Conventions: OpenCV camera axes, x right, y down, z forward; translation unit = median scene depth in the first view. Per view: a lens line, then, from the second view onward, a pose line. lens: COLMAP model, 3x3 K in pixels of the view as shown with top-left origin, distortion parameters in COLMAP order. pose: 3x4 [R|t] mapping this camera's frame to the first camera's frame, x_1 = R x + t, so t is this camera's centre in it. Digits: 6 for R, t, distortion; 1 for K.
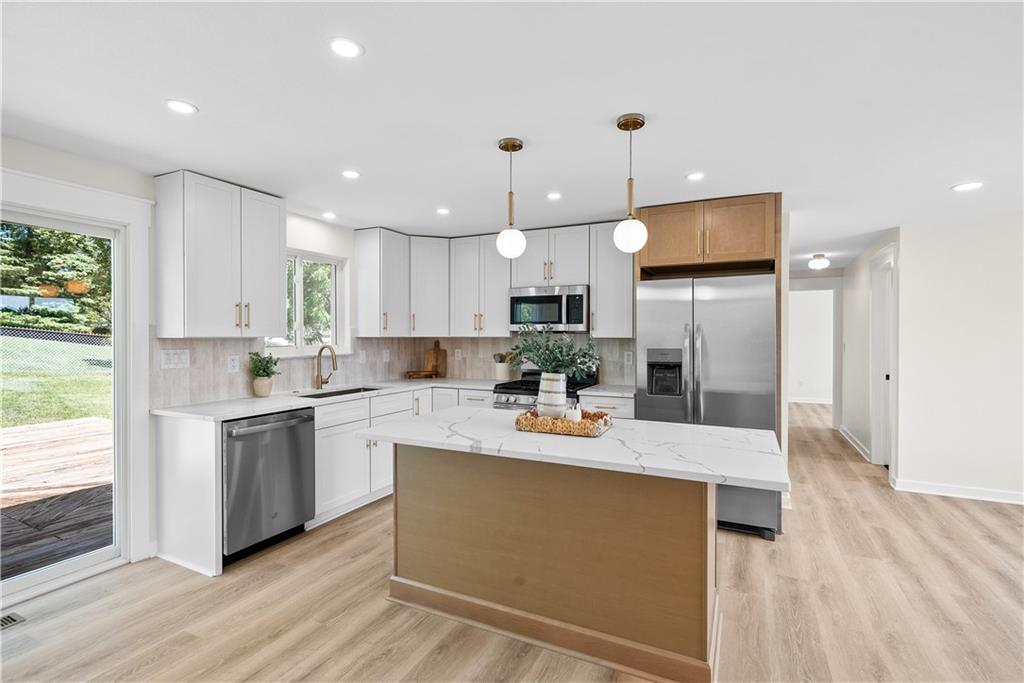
lens RADIAL K [[471.6, 0, 513.7], [0, 471.6, 339.2], [0, 0, 1]] dist [0.000237, -0.000541]
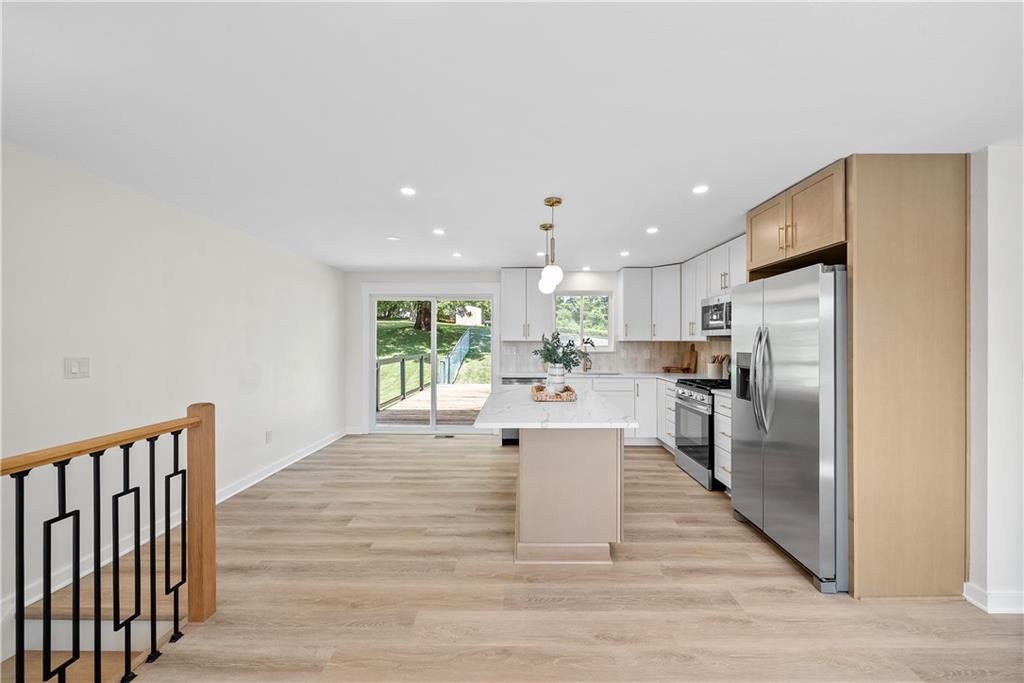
lens RADIAL K [[385.3, 0, 521.5], [0, 385.3, 338.0], [0, 0, 1]] dist [-0.000686, -0.000395]
pose [[0.436276, -0.005485, -0.899796, 0.856408], [-0.006695, 0.999934, -0.009342, 0.000666], [0.899788, 0.010100, 0.436210, 0.227408]]
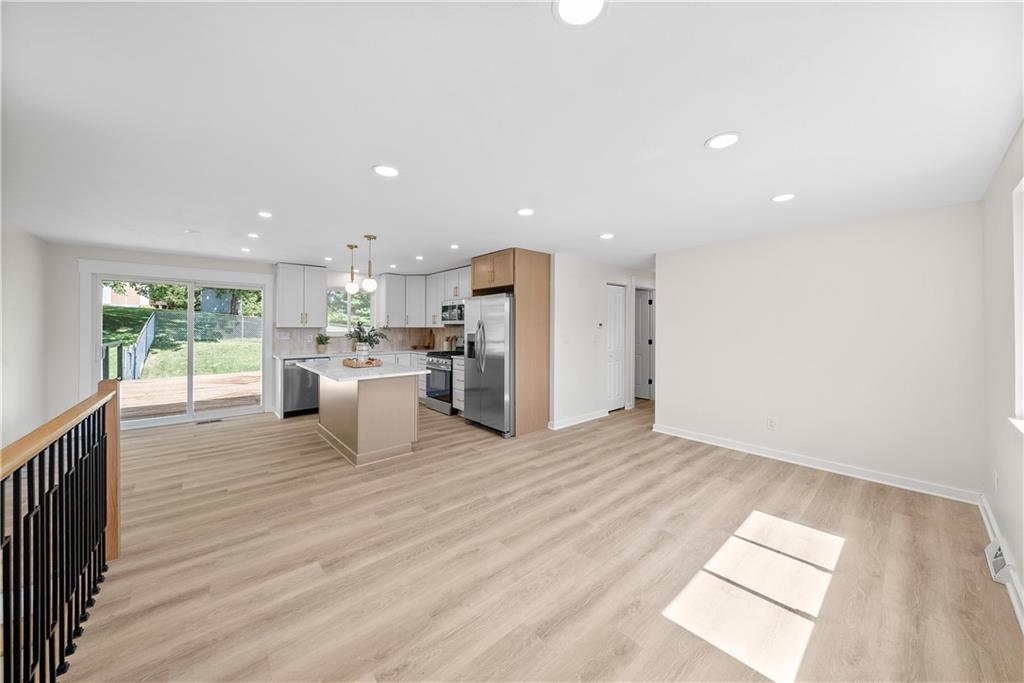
lens RADIAL K [[352.9, 0, 513.3], [0, 352.9, 325.4], [0, 0, 1]] dist [-0.002593, -0.000047]
pose [[0.922249, -0.001151, -0.386596, 1.030886], [-0.003751, 0.999922, -0.011926, 0.004644], [0.386579, 0.012449, 0.922172, -0.237136]]
